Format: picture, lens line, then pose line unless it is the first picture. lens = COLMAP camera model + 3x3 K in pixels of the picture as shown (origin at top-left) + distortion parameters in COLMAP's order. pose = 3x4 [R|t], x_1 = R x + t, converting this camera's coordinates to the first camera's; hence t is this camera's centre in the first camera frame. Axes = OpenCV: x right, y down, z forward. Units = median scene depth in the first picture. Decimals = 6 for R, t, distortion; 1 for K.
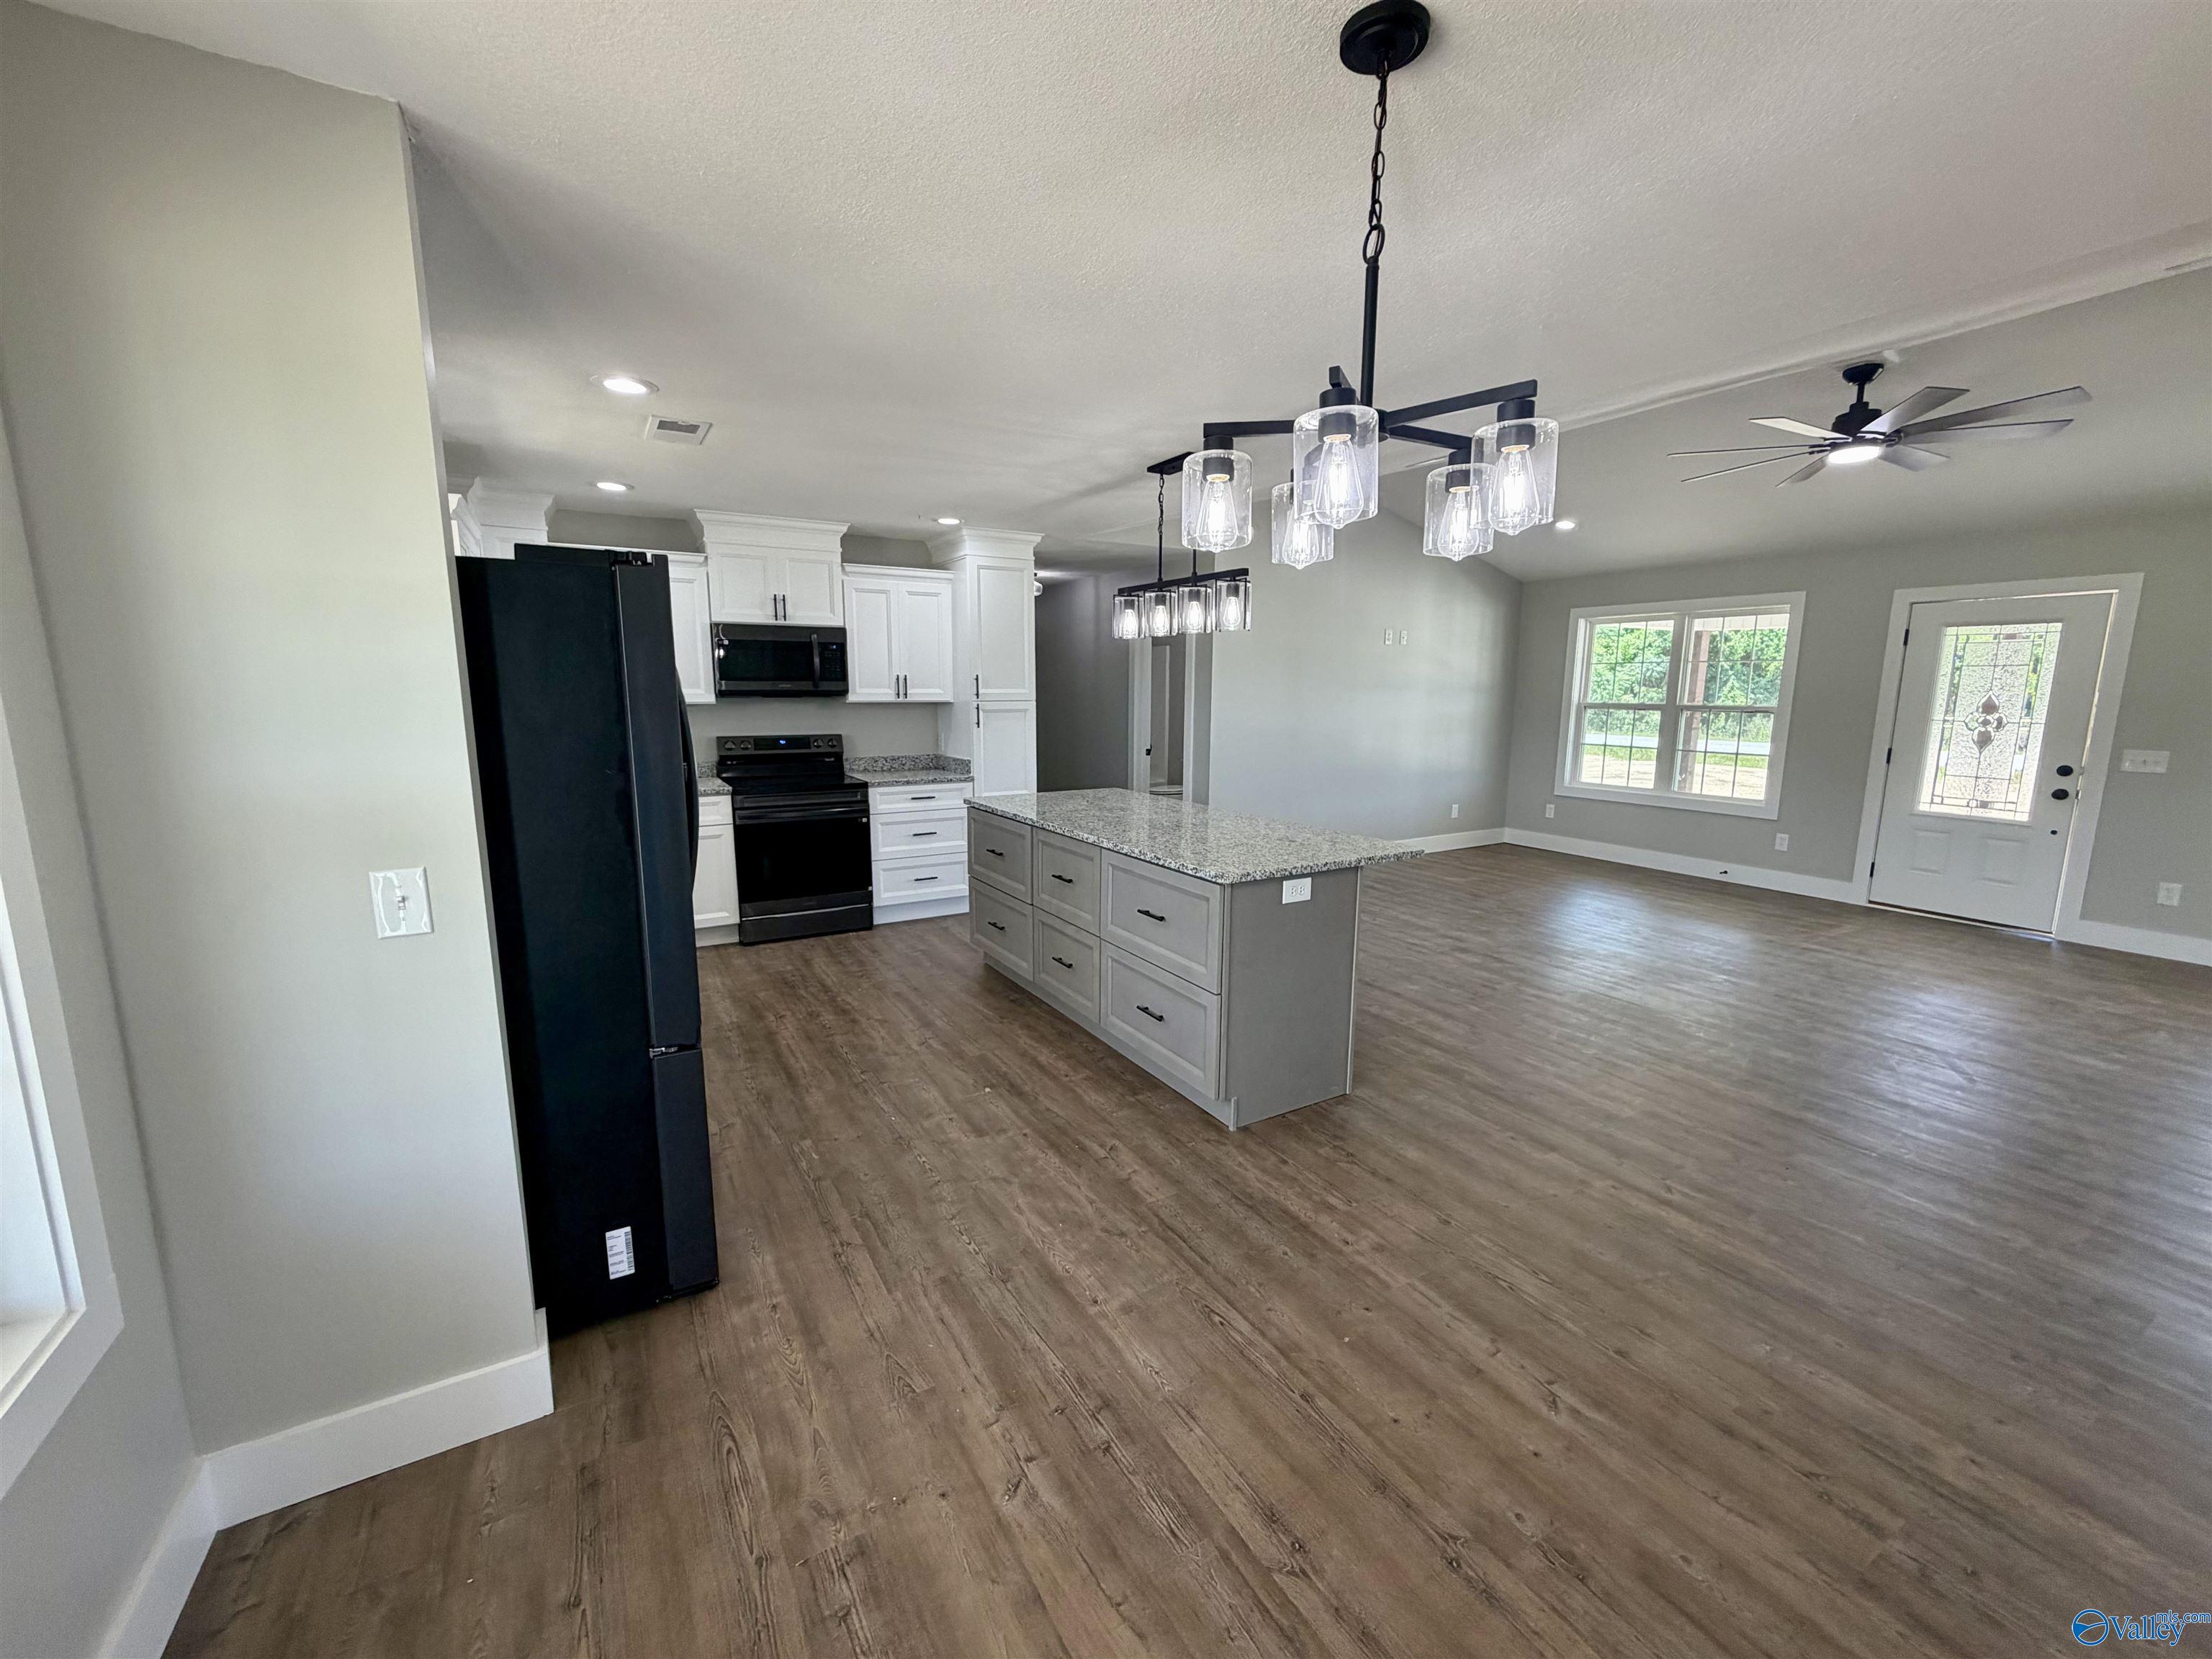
lens RADIAL K [[886.5, 0, 1105.1], [0, 886.5, 826.1], [0, 0, 1]] dist [0.000072, 0.000287]
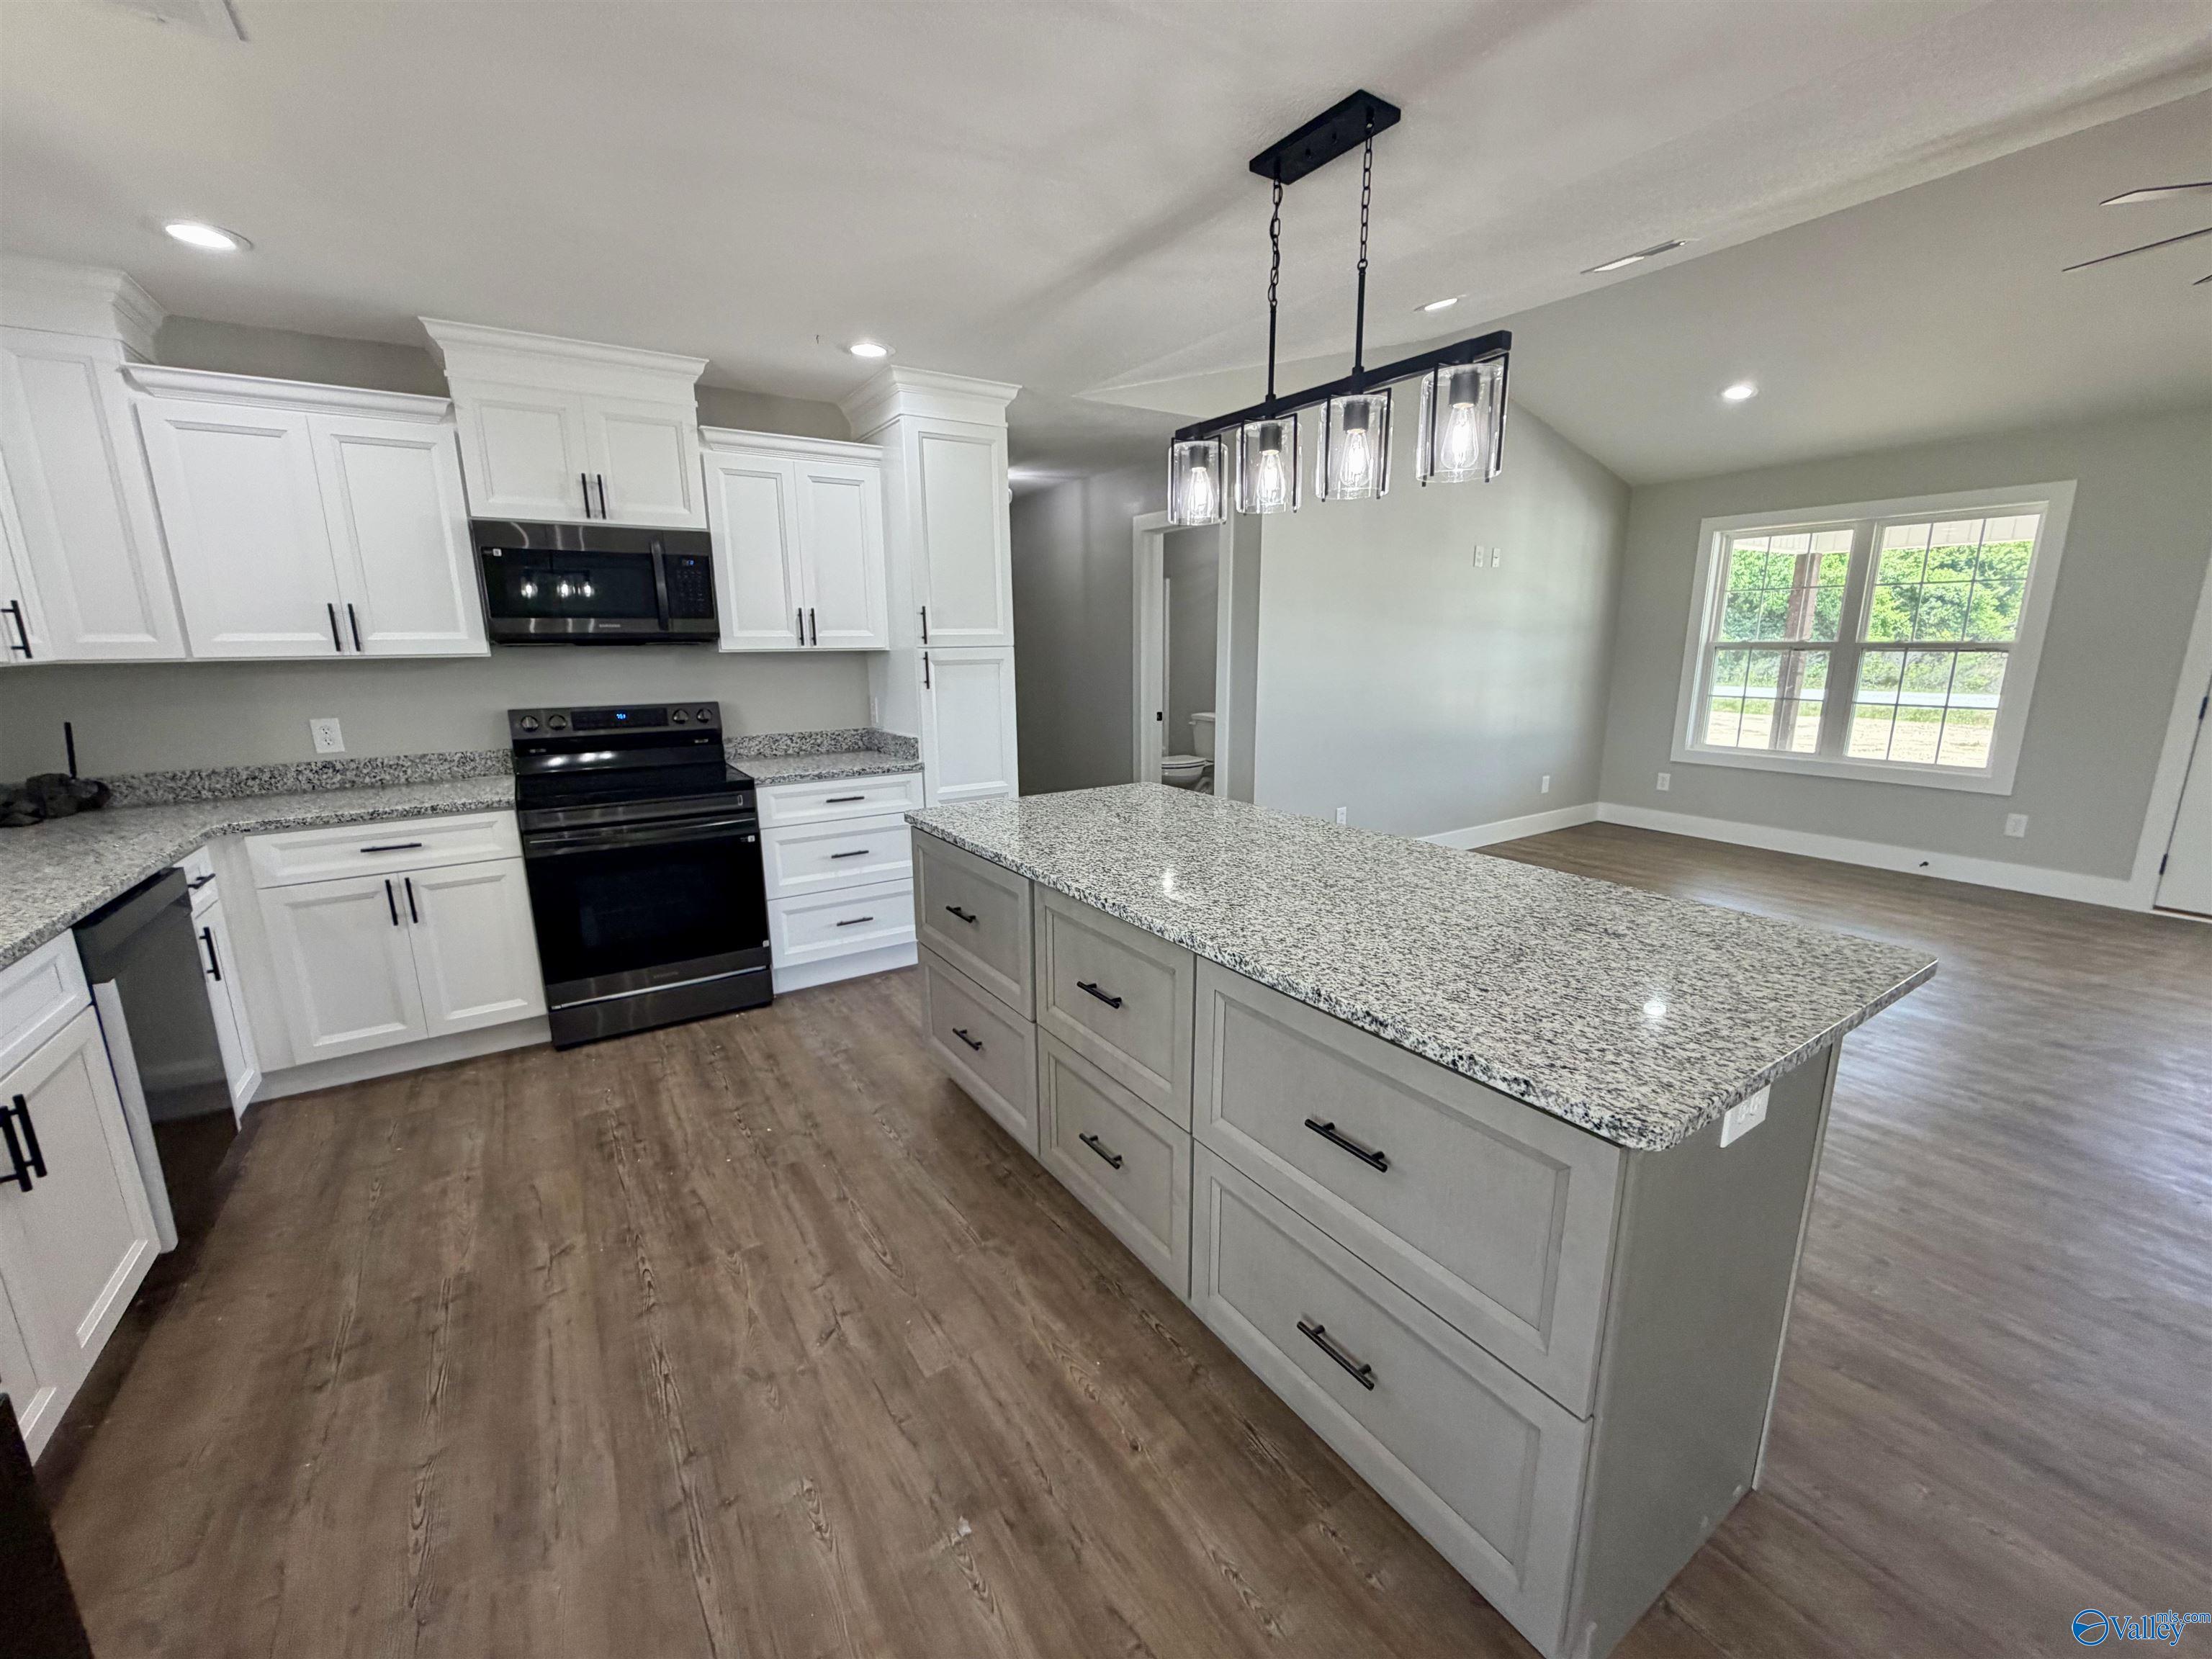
lens RADIAL K [[886.5, 0, 1106.4], [0, 886.5, 828.3], [0, 0, 1]] dist [0.000072, 0.000287]
pose [[0.998747, -0.022358, 0.044773, -0.048644], [0.019919, 0.998332, 0.054194, -0.046232], [-0.045910, -0.053235, 0.997526, 0.377812]]
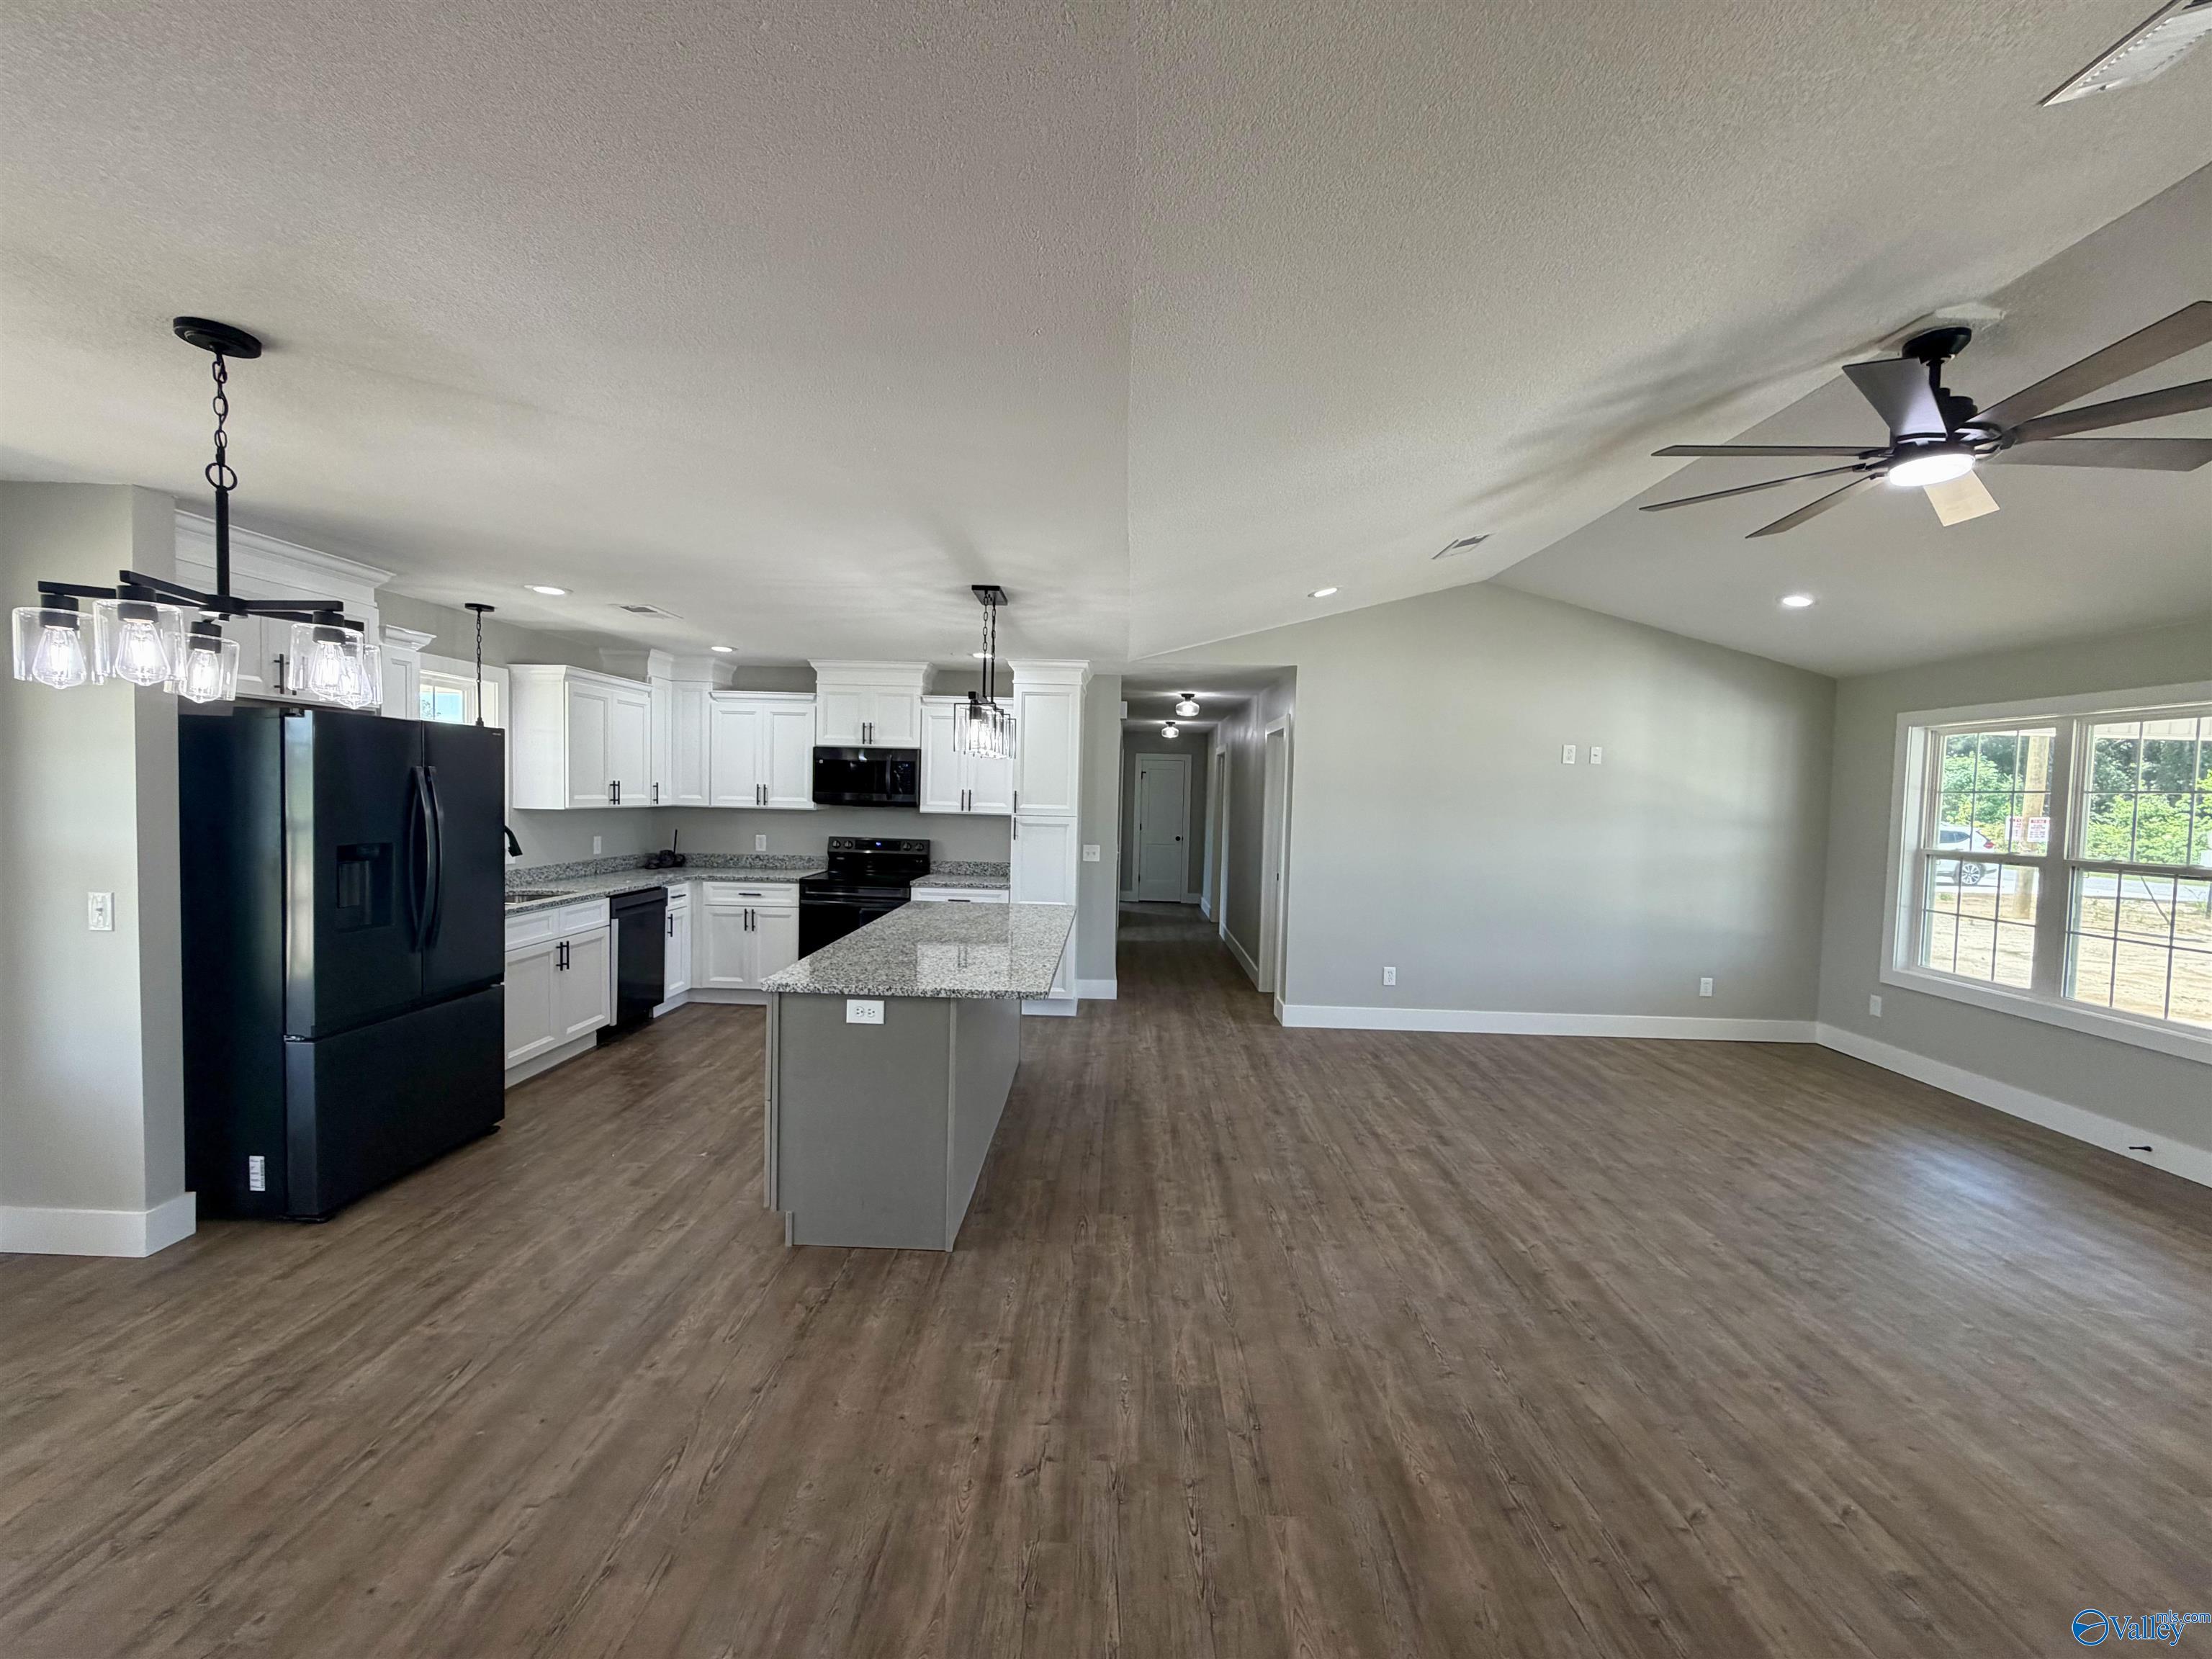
lens RADIAL K [[886.5, 0, 1102.2], [0, 886.5, 828.6], [0, 0, 1]] dist [0.000072, 0.000287]
pose [[0.849094, 0.040429, -0.526693, 0.570493], [-0.106466, 0.989704, -0.095666, -0.037344], [0.517402, 0.137304, 0.844655, 0.167325]]
